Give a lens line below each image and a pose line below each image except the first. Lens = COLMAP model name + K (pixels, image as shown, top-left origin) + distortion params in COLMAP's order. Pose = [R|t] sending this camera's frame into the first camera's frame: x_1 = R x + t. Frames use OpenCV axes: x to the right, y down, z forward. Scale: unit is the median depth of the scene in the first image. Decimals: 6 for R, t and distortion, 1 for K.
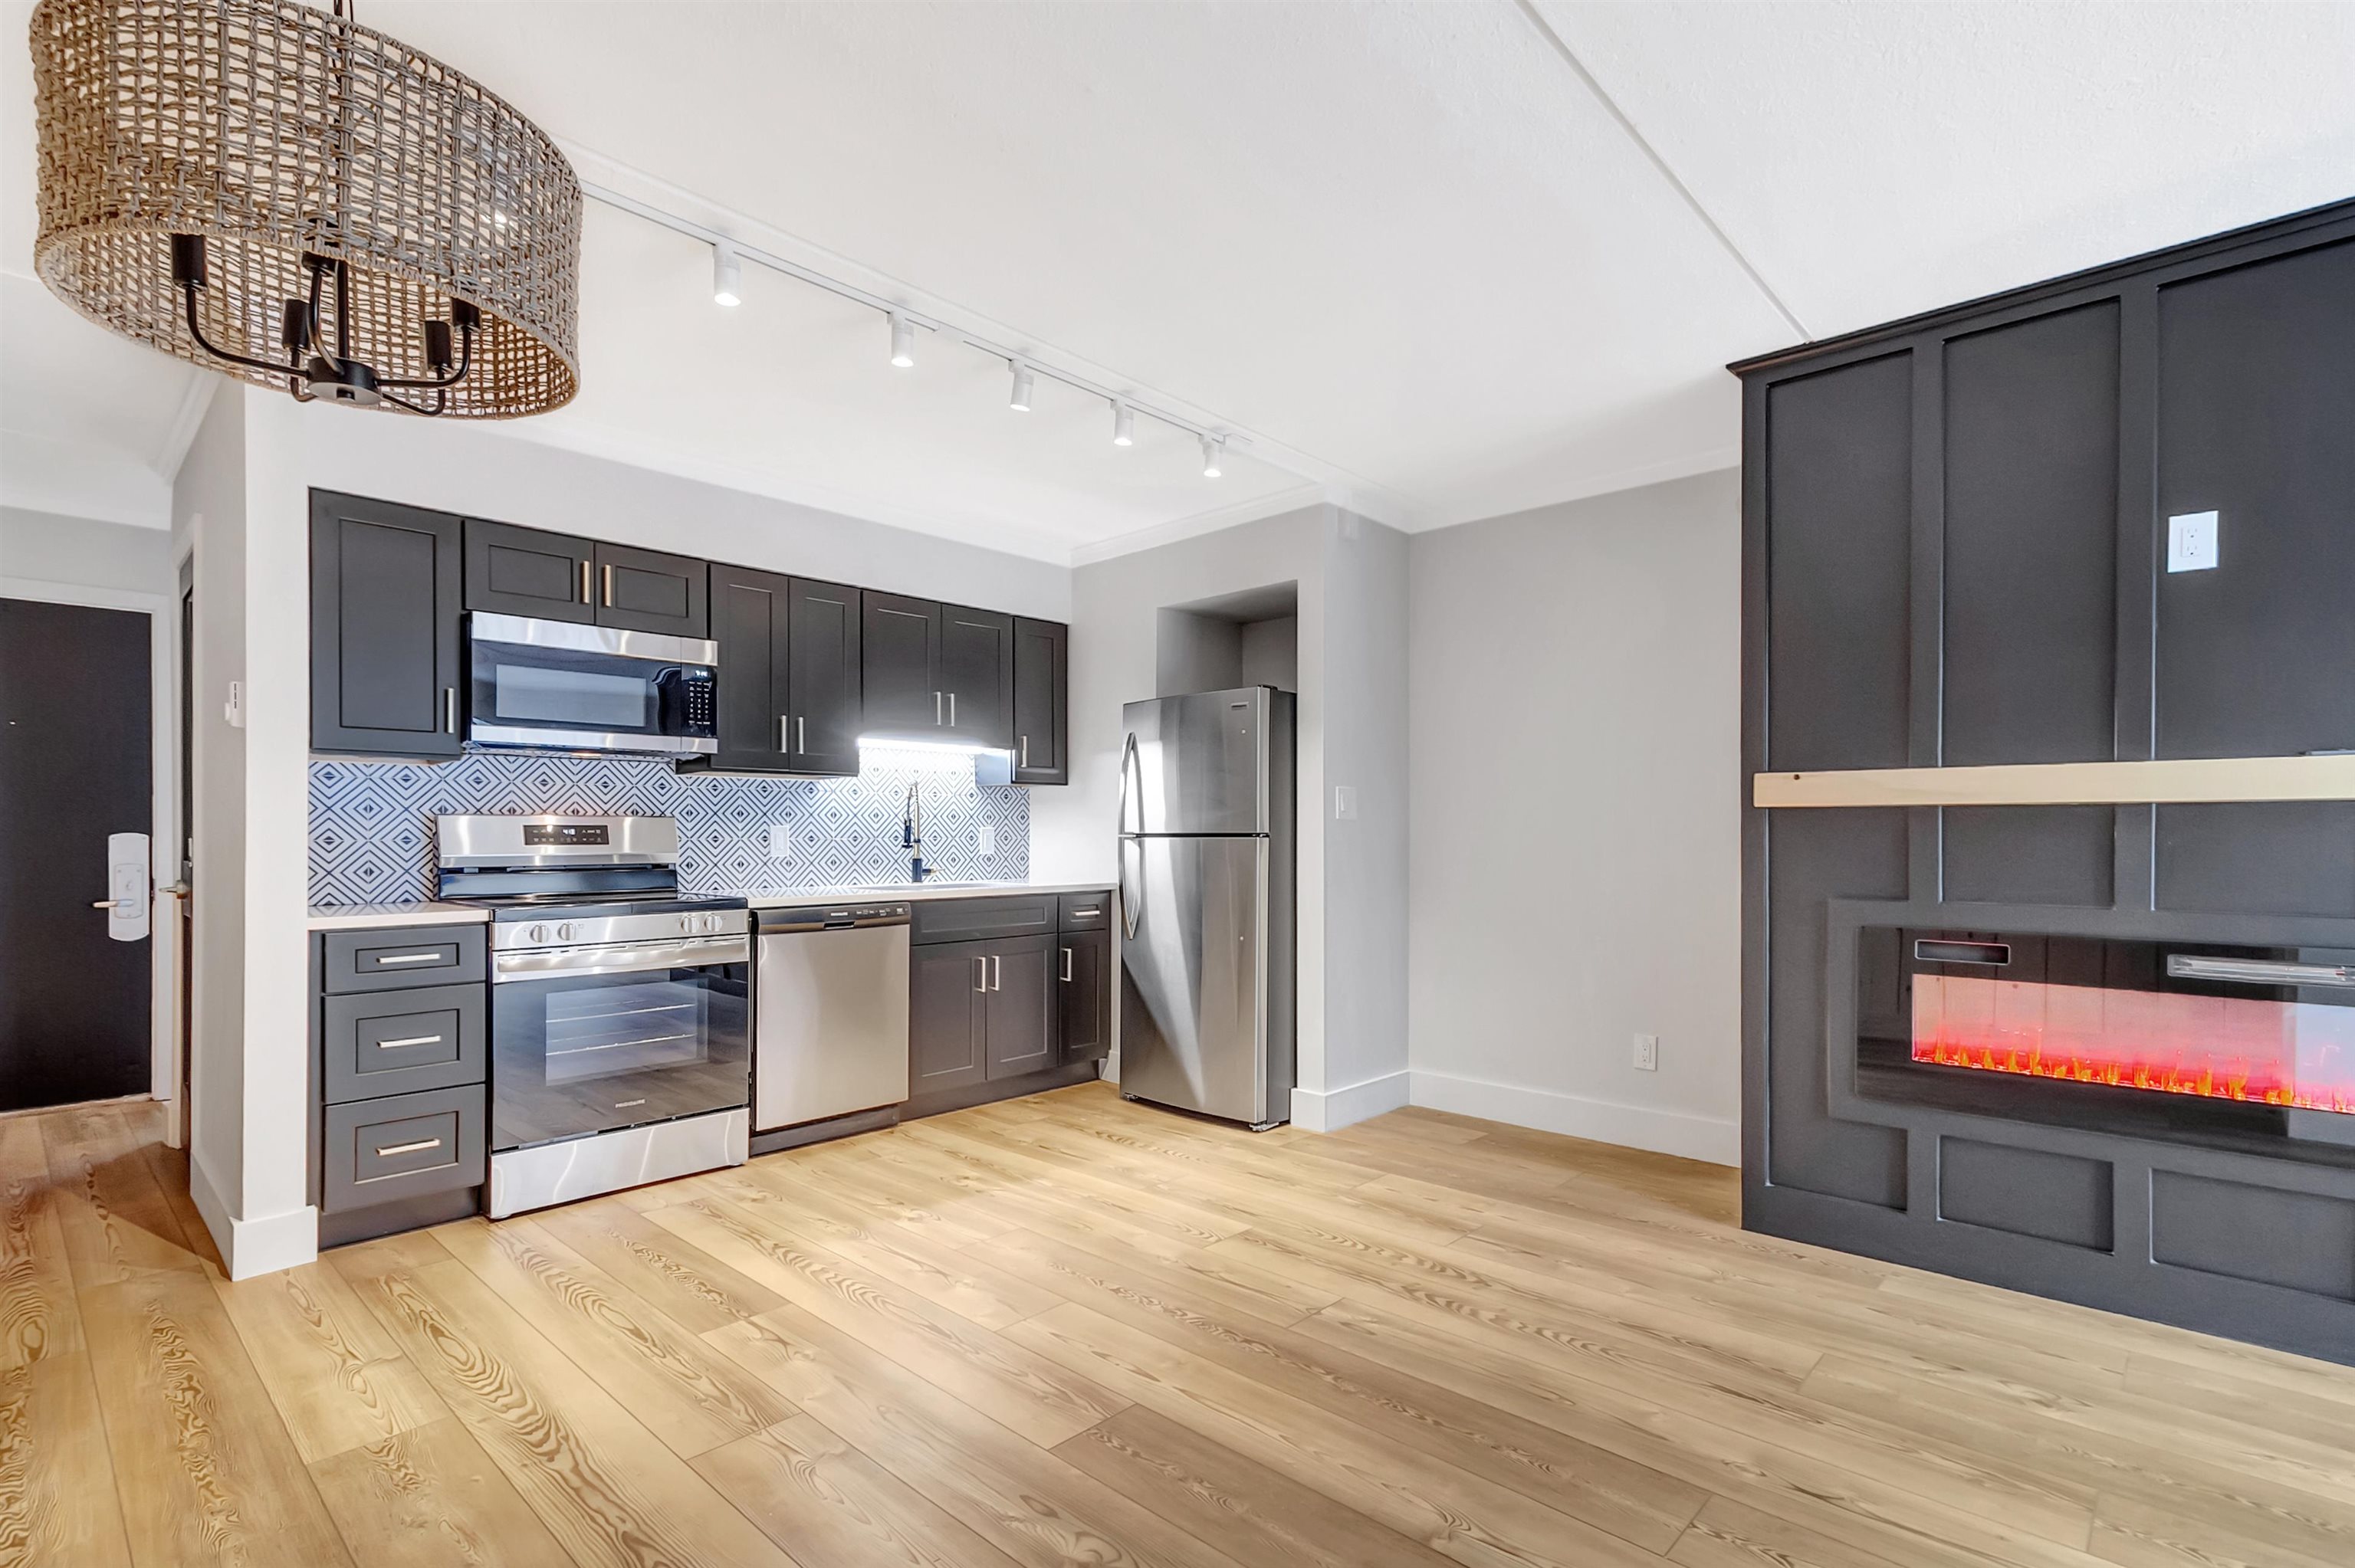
lens RADIAL K [[1112.1, 0, 1185.9], [0, 1112.1, 830.8], [0, 0, 1]] dist [0.003905, 0.000297]
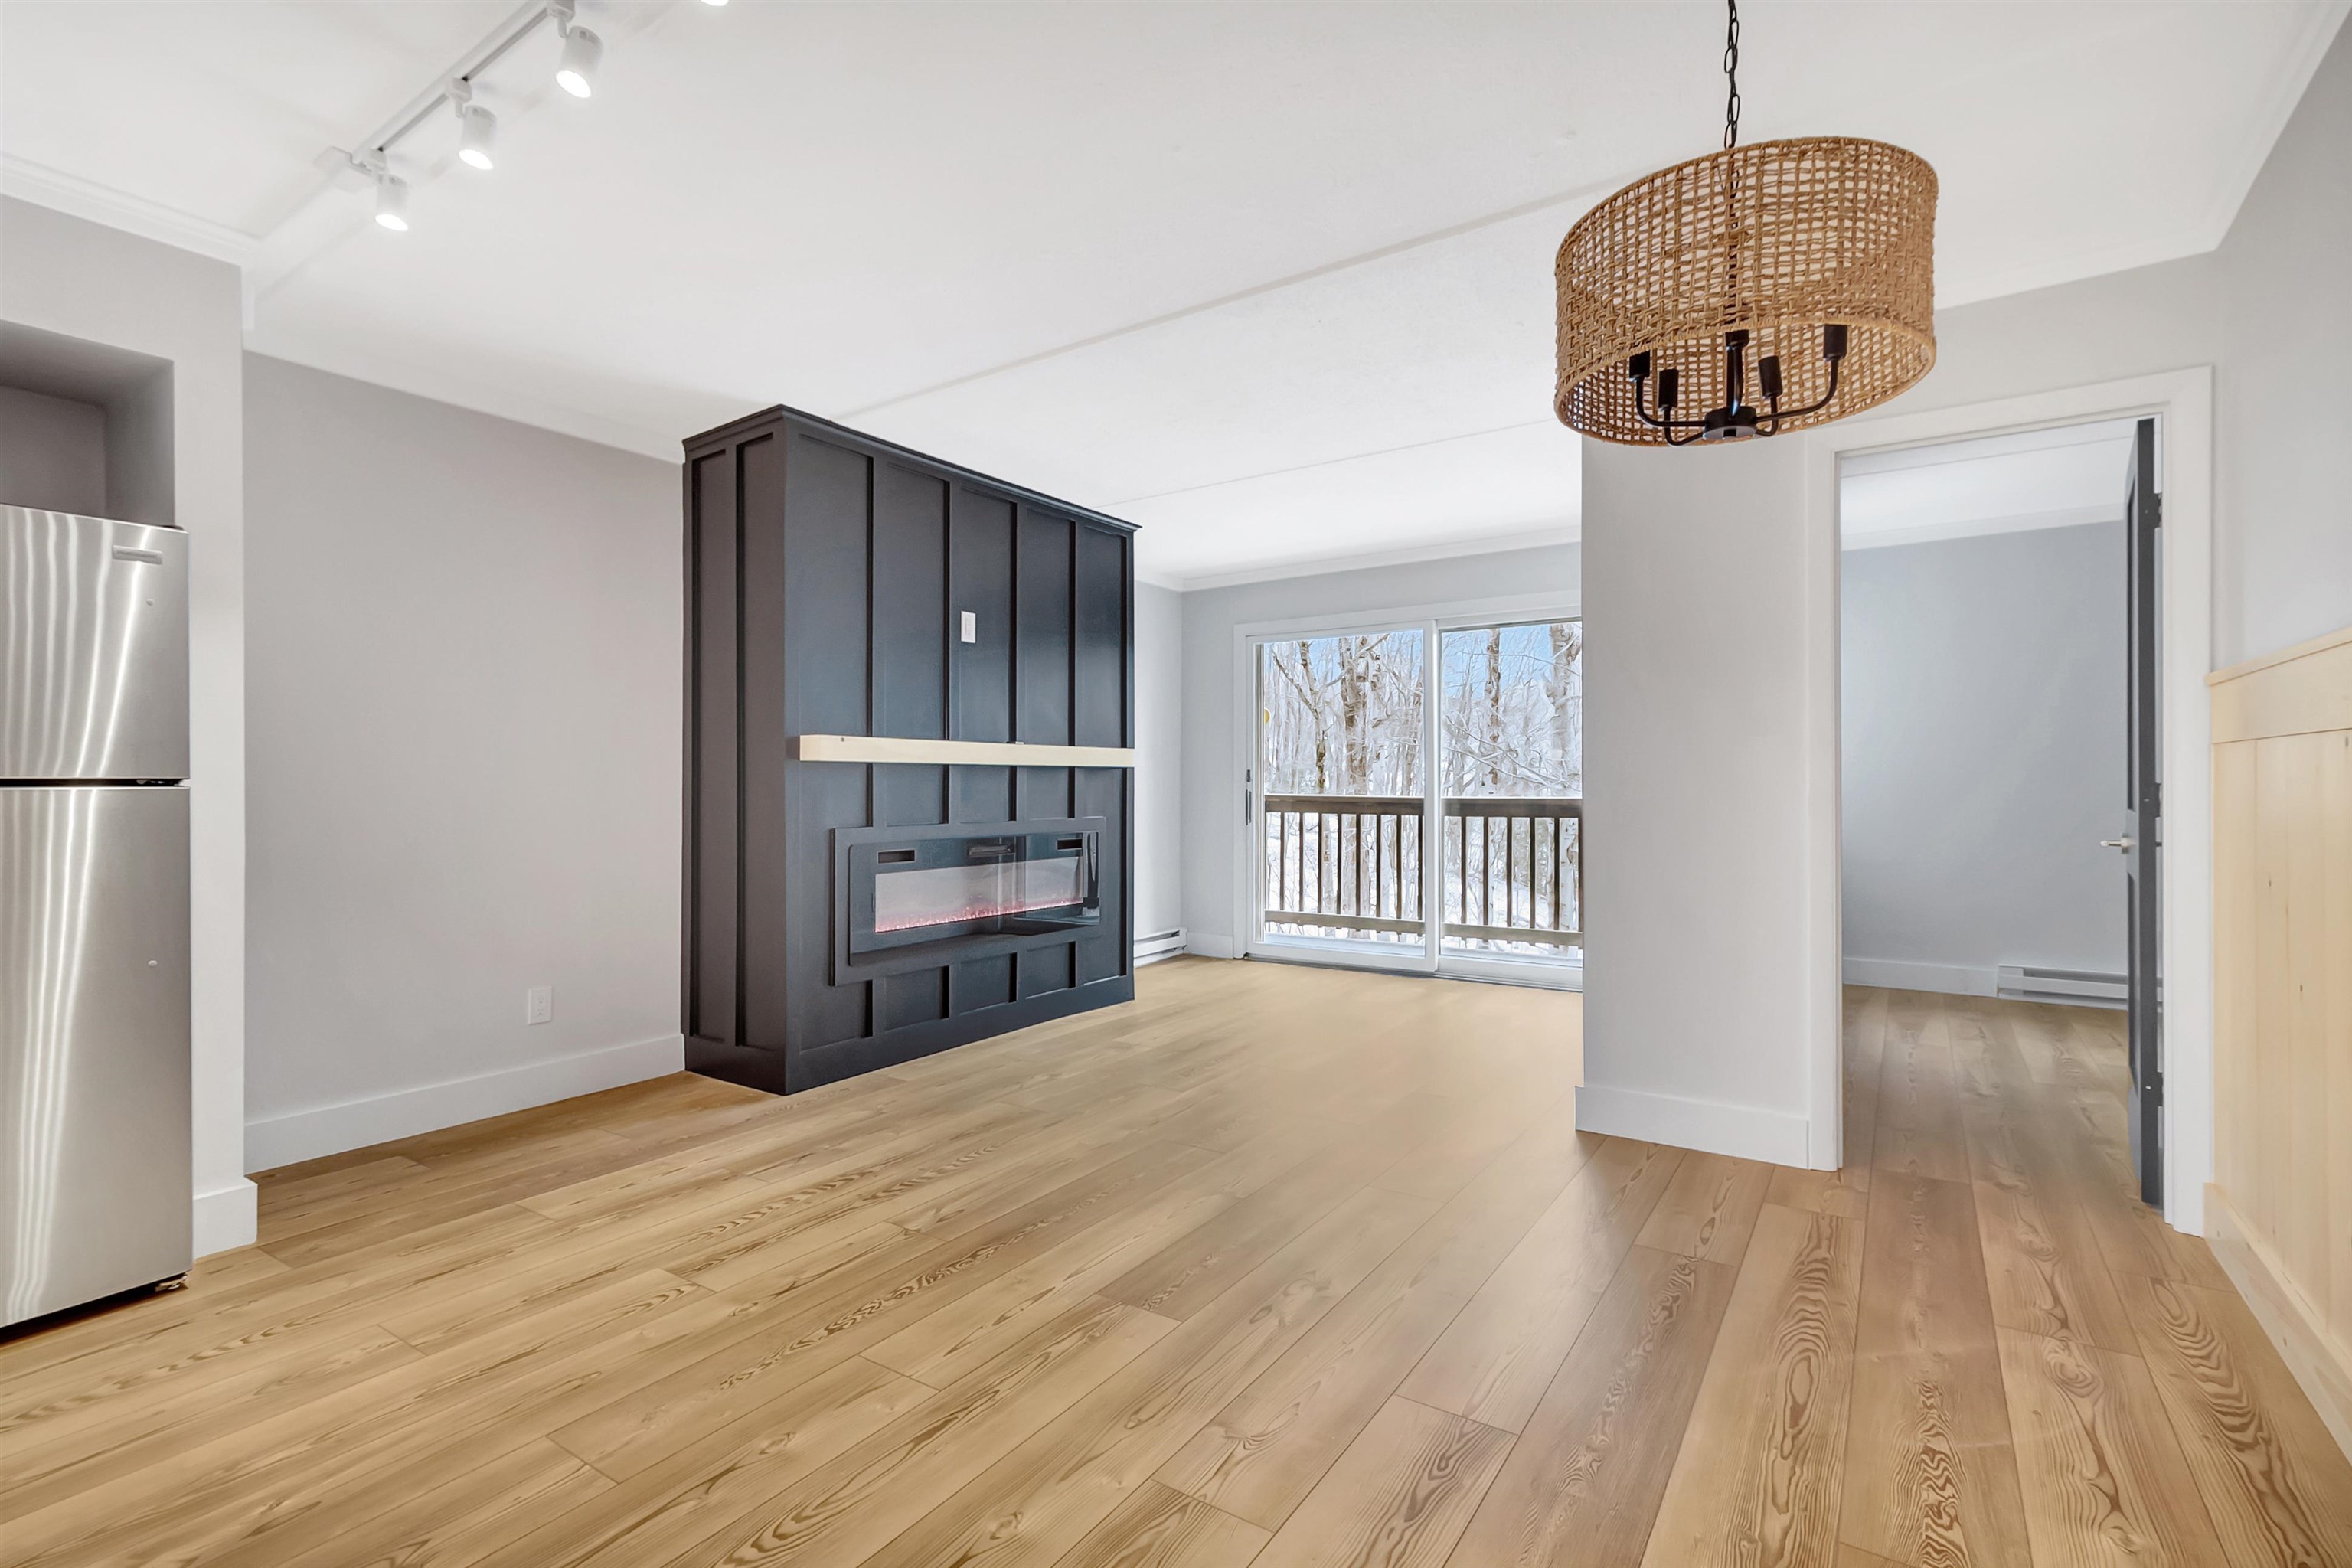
lens RADIAL K [[1092.3, 0, 1179.1], [0, 1092.3, 776.8], [0, 0, 1]] dist [0.003953, 0.000276]
pose [[-0.160695, 0.005859, 0.986987, -0.683685], [-0.000927, 0.999981, -0.006087, 0.005019], [-0.987004, -0.001893, -0.160687, 0.660670]]
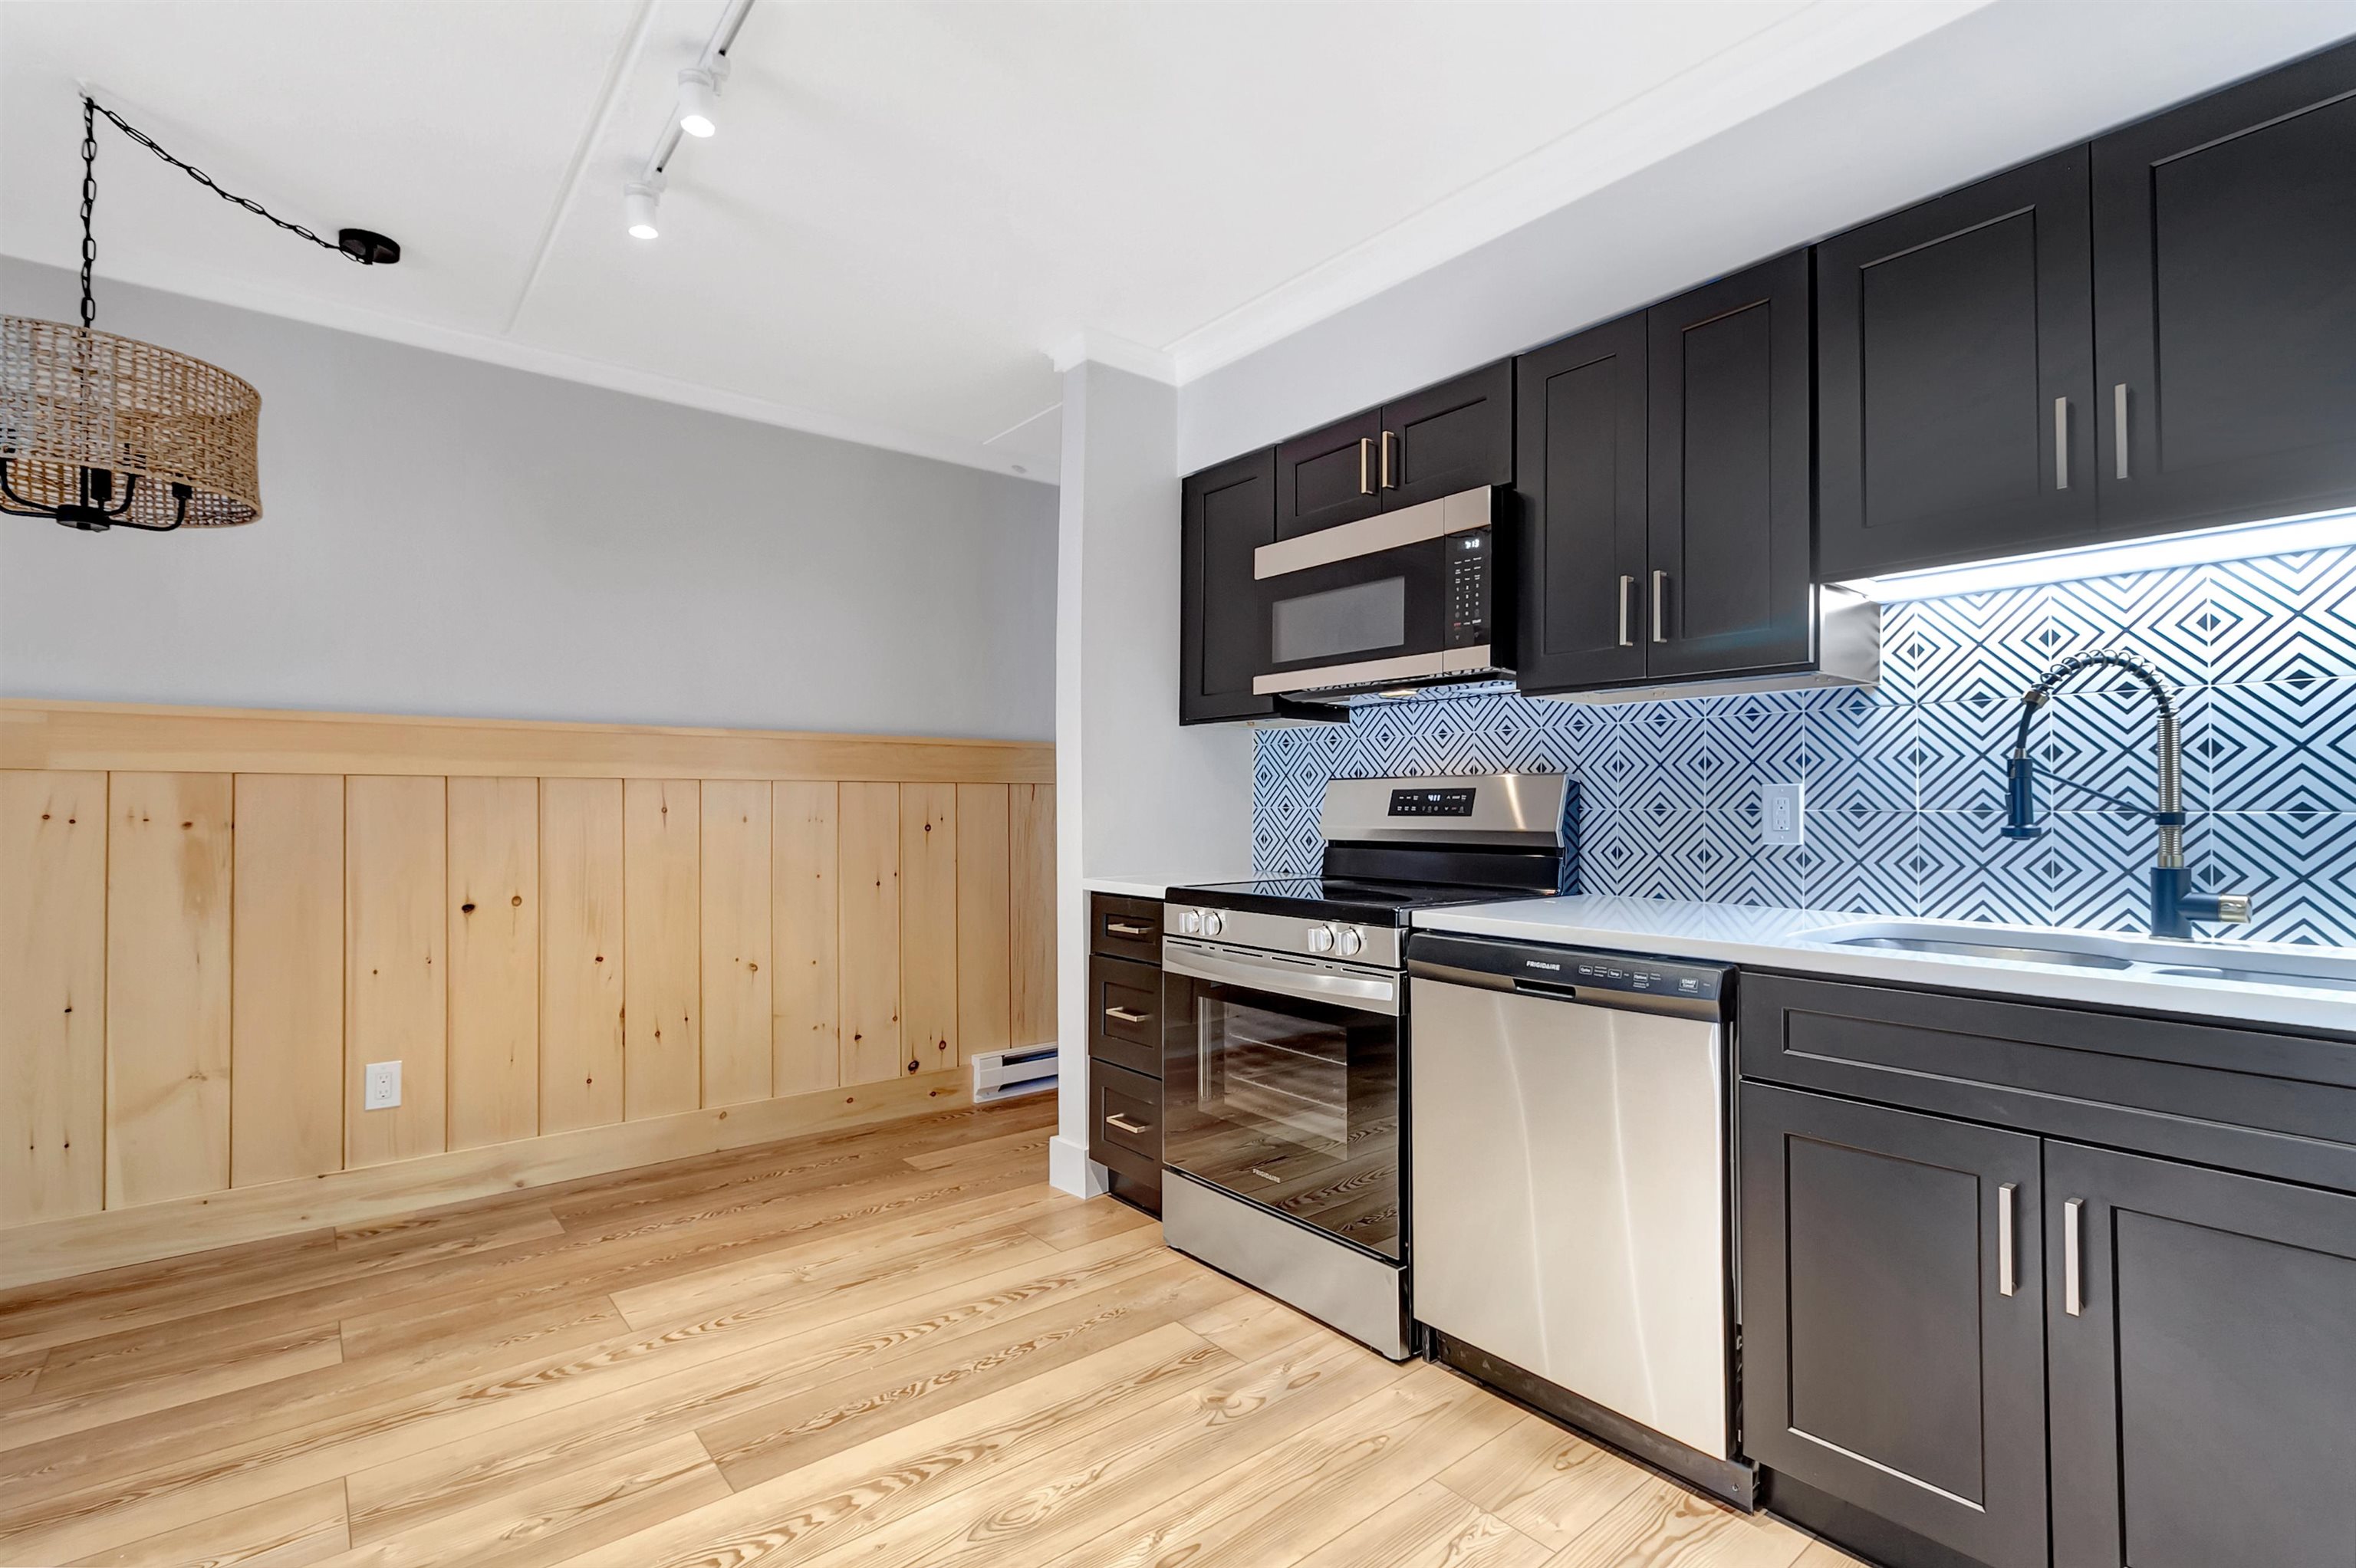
lens RADIAL K [[1084.3, 0, 1178.0], [0, 1084.3, 784.0], [0, 0, 1]] dist [0.003443, 0.000181]
pose [[-0.140838, -0.017373, -0.989880, 0.197431], [0.002941, 0.999834, -0.017966, 0.004391], [0.990028, -0.005442, -0.140763, 0.996409]]
